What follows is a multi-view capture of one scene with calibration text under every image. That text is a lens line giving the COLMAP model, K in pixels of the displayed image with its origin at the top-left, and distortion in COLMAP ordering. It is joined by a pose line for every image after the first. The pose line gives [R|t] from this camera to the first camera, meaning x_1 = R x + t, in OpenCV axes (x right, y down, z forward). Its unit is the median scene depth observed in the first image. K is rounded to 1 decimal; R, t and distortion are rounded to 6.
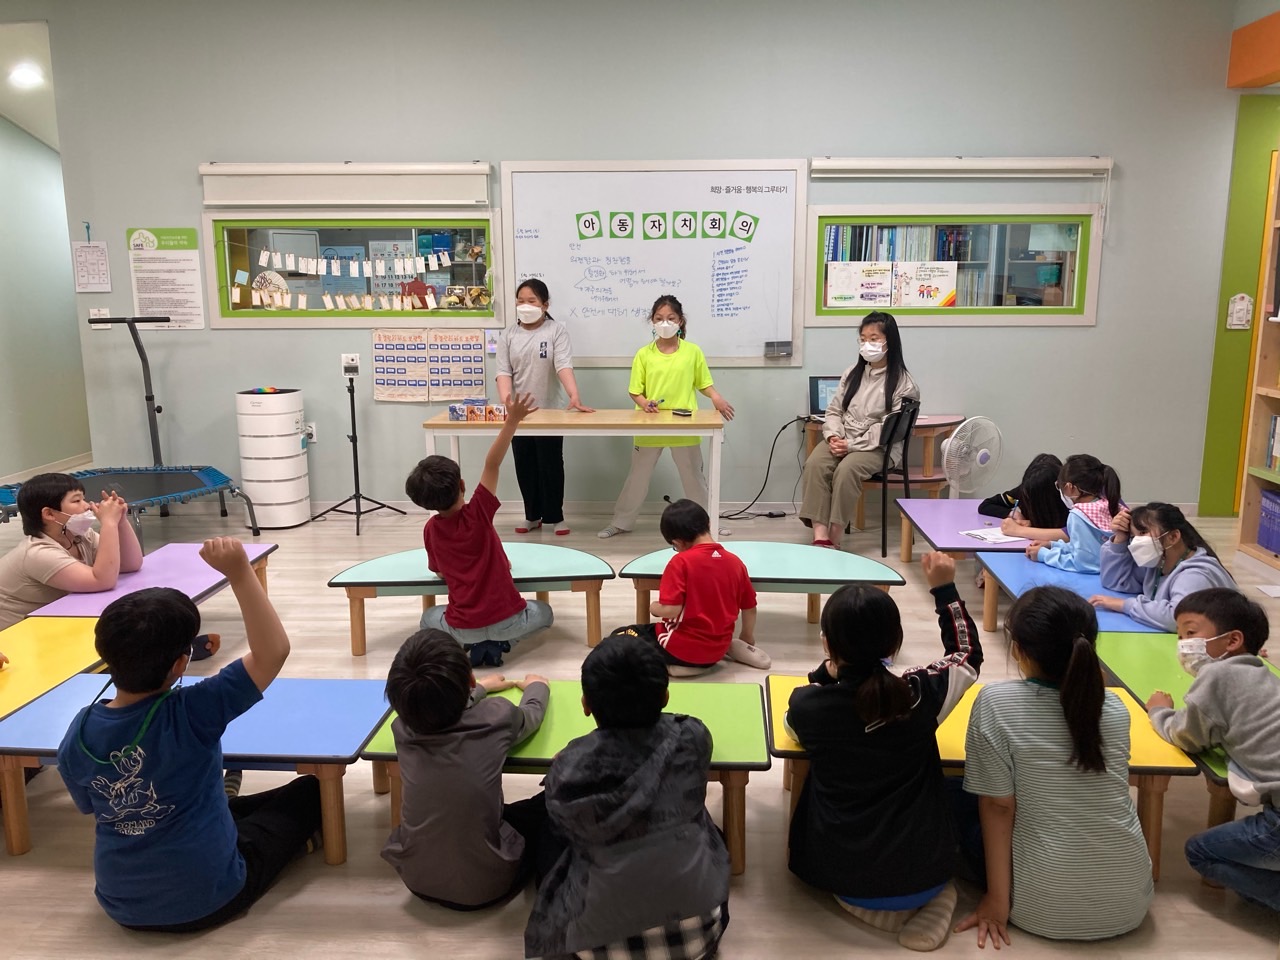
lens RADIAL K [[1063.2, 0, 648.3], [0, 1063.2, 474.0], [0, 0, 1]] dist [0.069454, -0.083755]
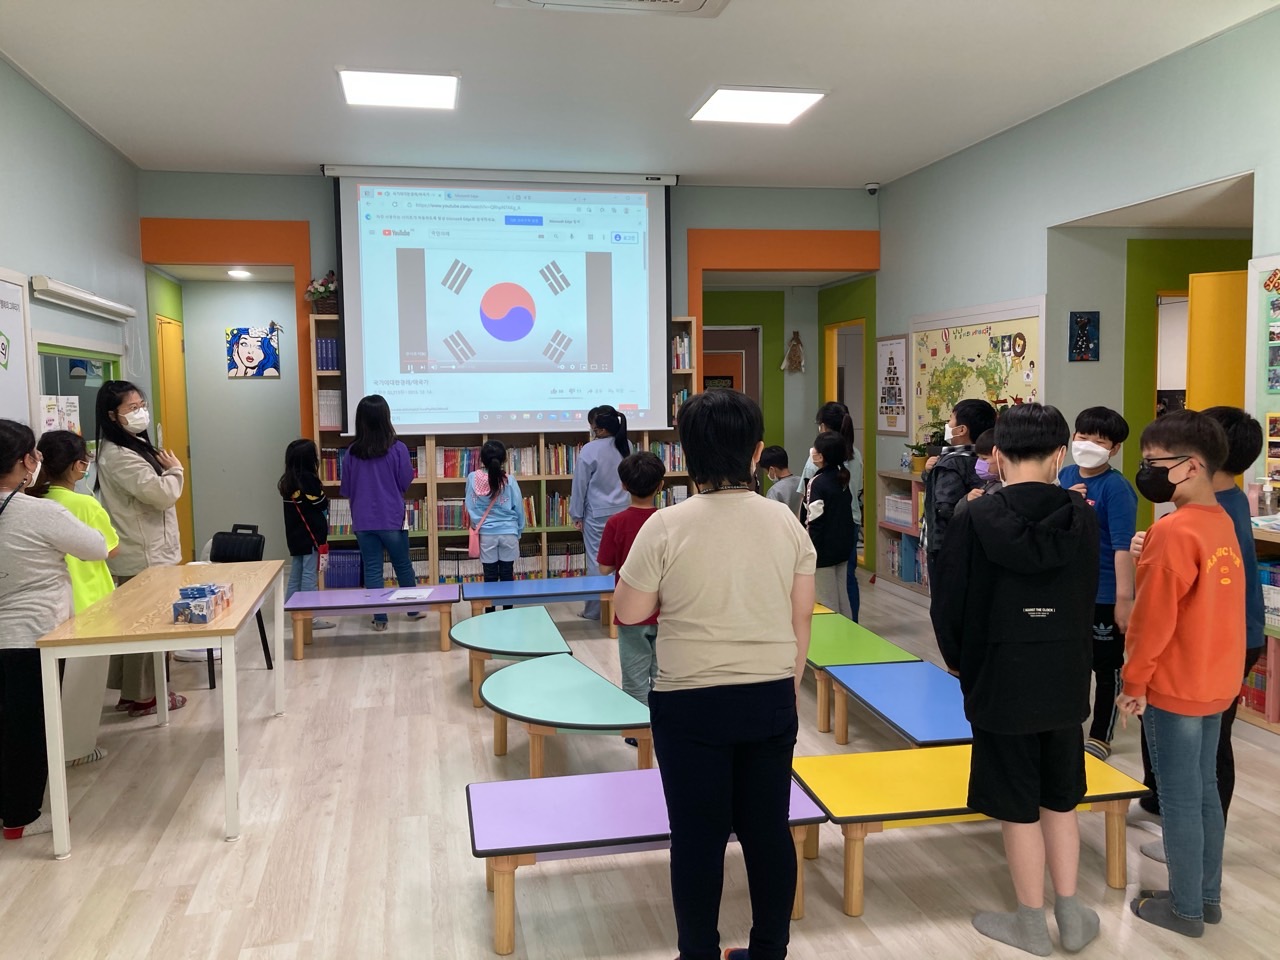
lens RADIAL K [[1060.4, 0, 646.5], [0, 1060.4, 467.5], [0, 0, 1]] dist [0.158911, -0.246440]
pose [[-0.249089, -0.059898, 0.966627, -0.791703], [0.193233, 0.974944, 0.110207, -0.143612], [-0.949008, 0.214235, -0.231274, 0.749633]]
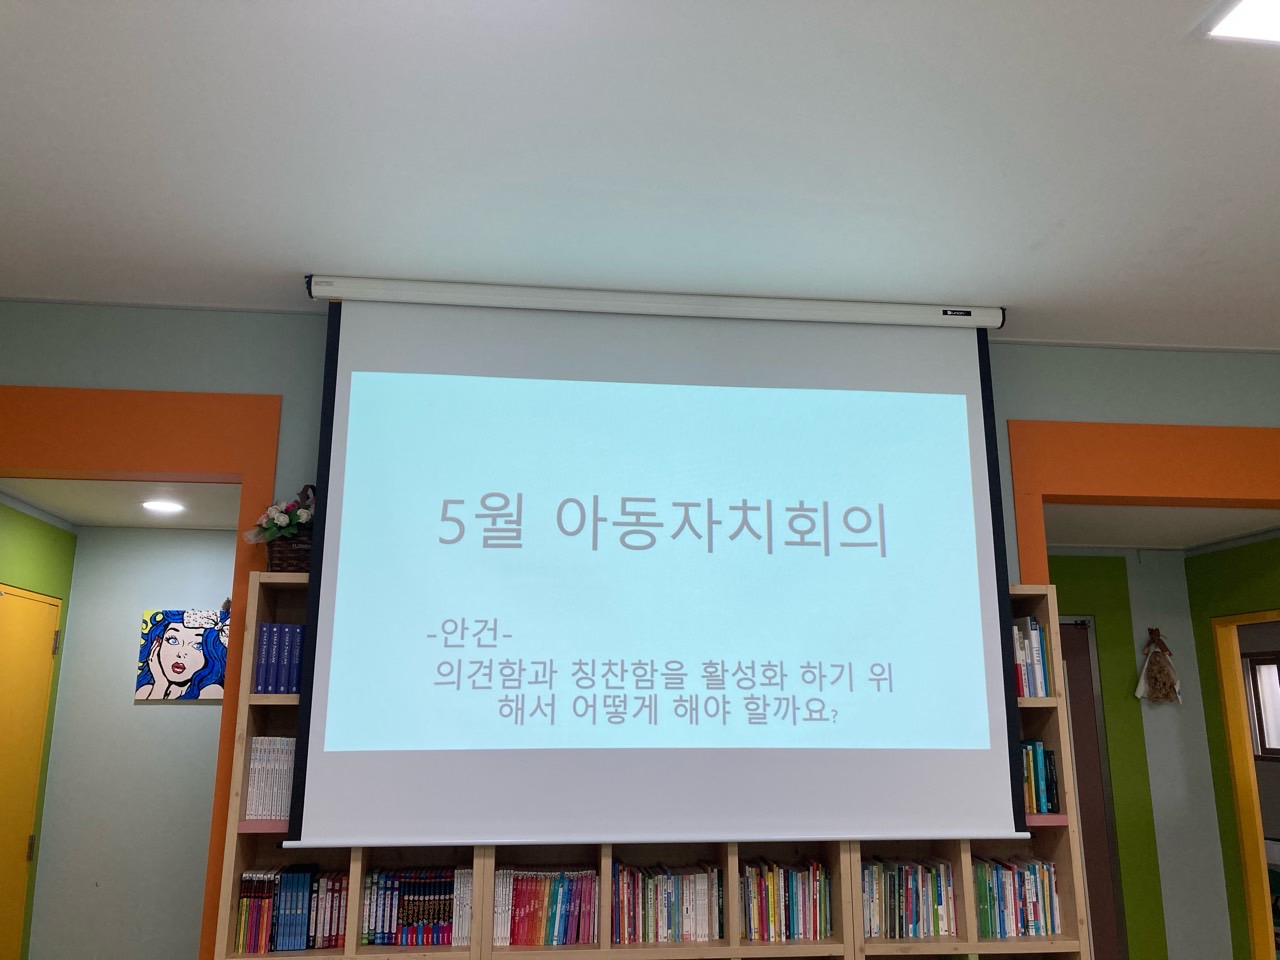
lens RADIAL K [[1035.9, 0, 634.4], [0, 1035.9, 479.5], [0, 0, 1]] dist [0.071379, -0.082037]
pose [[-0.165408, 0.212082, 0.963152, -0.102437], [0.179576, 0.966755, -0.182036, -0.161285], [-0.969738, 0.142849, -0.197994, 0.698668]]
